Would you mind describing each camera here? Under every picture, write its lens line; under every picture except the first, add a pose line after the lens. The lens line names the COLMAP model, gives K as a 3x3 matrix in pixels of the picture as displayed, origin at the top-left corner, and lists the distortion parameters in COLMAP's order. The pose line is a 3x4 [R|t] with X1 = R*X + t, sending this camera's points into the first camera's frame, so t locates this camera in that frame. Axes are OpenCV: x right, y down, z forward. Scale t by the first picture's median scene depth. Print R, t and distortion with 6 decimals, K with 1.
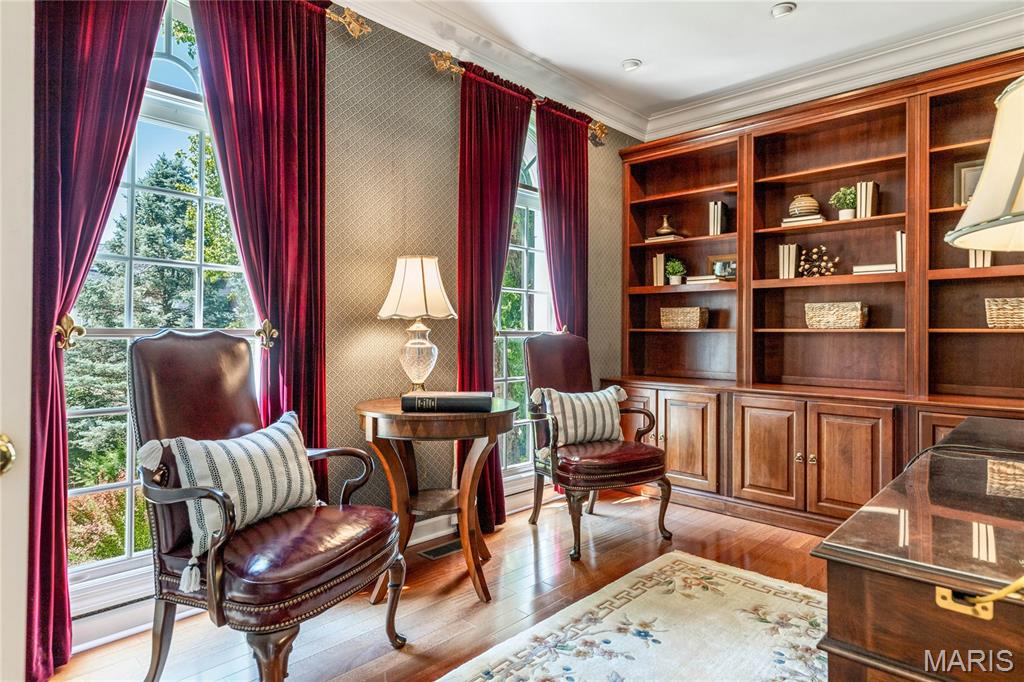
lens RADIAL K [[590.5, 0, 511.8], [0, 590.5, 329.0], [0, 0, 1]] dist [0.004713, -0.000473]
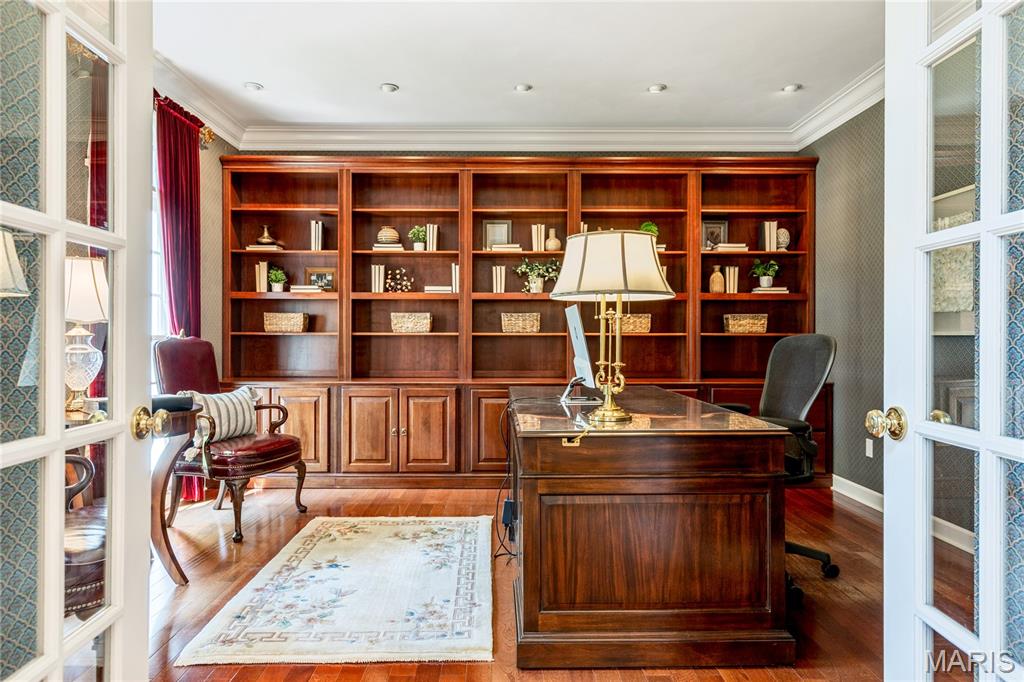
lens RADIAL K [[625.6, 0, 510.5], [0, 625.6, 339.7], [0, 0, 1]] dist [-0.000033, 0.002624]
pose [[0.721134, -0.007321, 0.692757, -0.259021], [-0.003018, 0.999901, 0.013710, -0.004688], [-0.692789, -0.011977, 0.721041, -0.154292]]
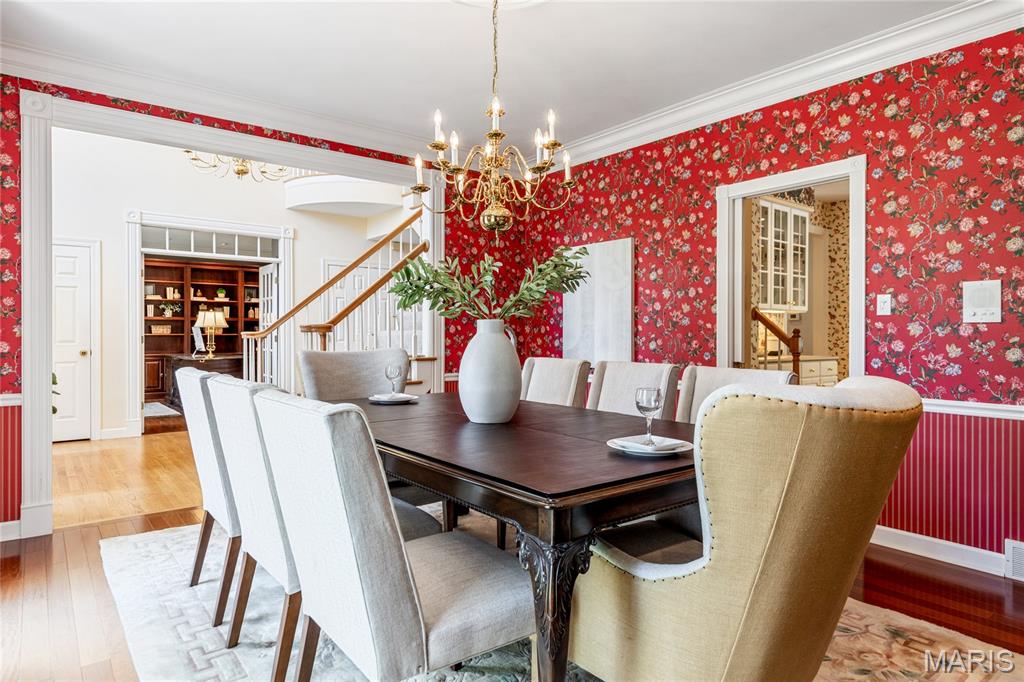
lens RADIAL K [[602.2, 0, 511.3], [0, 602.2, 339.6], [0, 0, 1]] dist [-0.000644, 0.000463]
pose [[0.136824, -0.010633, 0.990538, -2.109967], [-0.009048, 0.999887, 0.011983, -0.027030], [-0.990554, -0.010602, 0.136713, -1.377727]]
